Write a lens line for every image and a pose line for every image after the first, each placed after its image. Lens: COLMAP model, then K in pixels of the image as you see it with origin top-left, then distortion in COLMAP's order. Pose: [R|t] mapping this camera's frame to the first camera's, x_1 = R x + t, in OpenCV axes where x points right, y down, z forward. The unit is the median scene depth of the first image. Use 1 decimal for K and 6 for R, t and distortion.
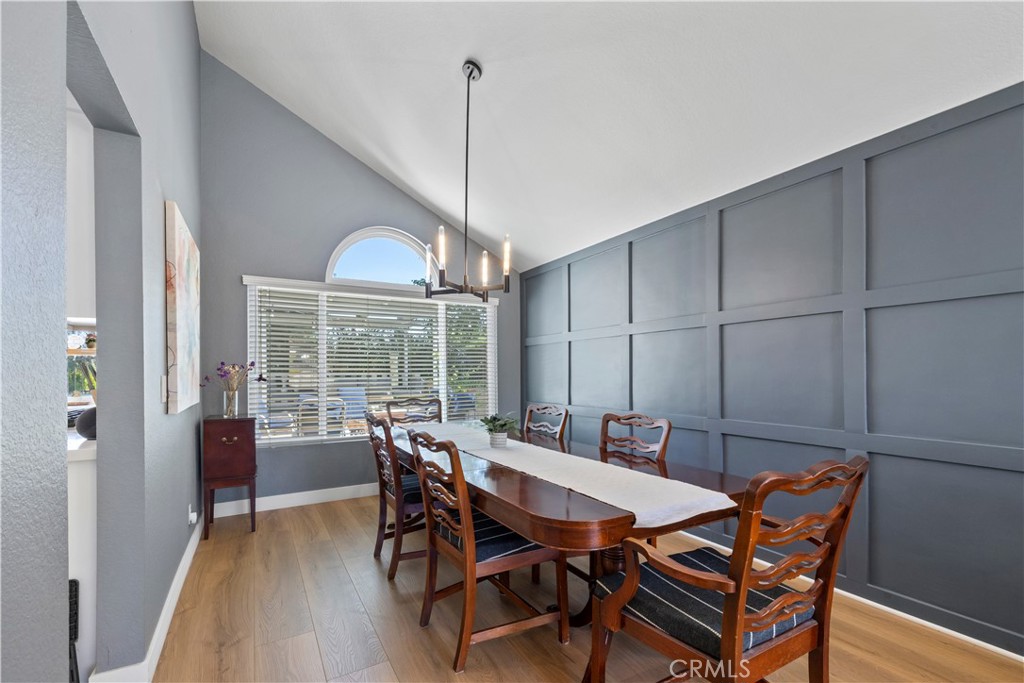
lens RADIAL K [[439.3, 0, 502.3], [0, 439.3, 375.1], [0, 0, 1]] dist [0.003348, 0.000268]
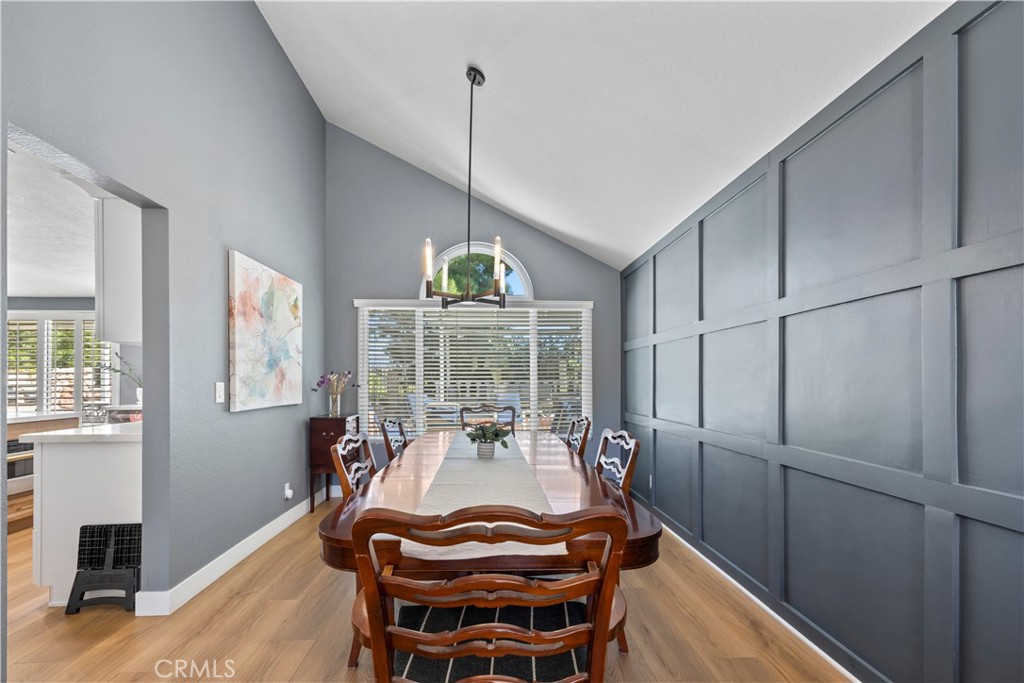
lens RADIAL K [[439.3, 0, 504.9], [0, 439.3, 380.7], [0, 0, 1]] dist [0.003348, 0.000268]
pose [[0.893342, 0.003615, -0.449363, 0.333714], [-0.004935, 0.999986, -0.001766, -0.003050], [0.449350, 0.003795, 0.893348, 0.109755]]
